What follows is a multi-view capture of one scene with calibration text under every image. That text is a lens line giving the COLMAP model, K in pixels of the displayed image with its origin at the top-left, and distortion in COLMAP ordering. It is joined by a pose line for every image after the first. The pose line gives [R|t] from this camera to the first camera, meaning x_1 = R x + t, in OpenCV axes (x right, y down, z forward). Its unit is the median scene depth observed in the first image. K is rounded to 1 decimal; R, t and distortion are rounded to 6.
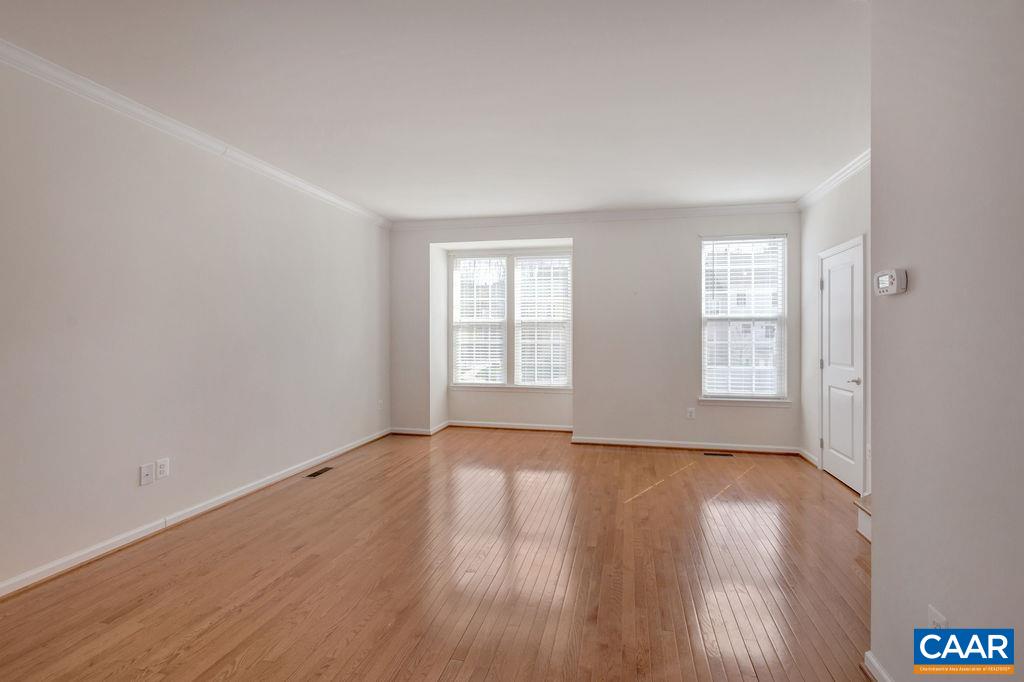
lens RADIAL K [[463.2, 0, 519.8], [0, 463.2, 335.8], [0, 0, 1]] dist [0.010644, -0.001765]
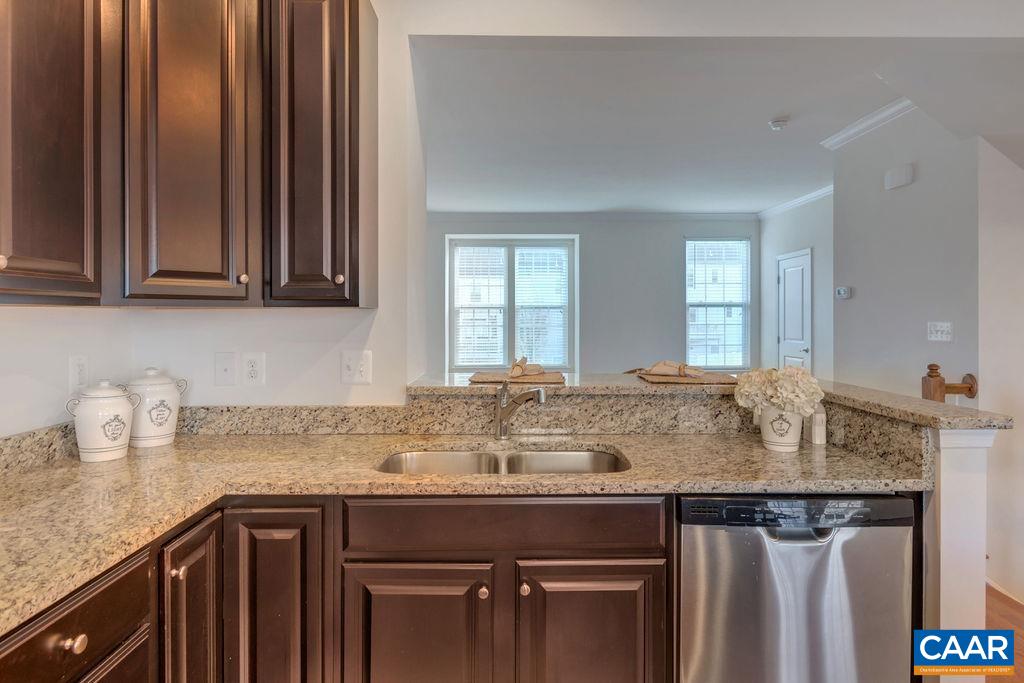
lens RADIAL K [[611.8, 0, 473.7], [0, 611.8, 320.3], [0, 0, 1]] dist [0.006667, 0.000577]
pose [[0.981117, -0.004604, 0.193361, -0.479174], [0.004433, 0.999989, 0.001317, -0.000595], [-0.193365, -0.000435, 0.981127, -0.482536]]
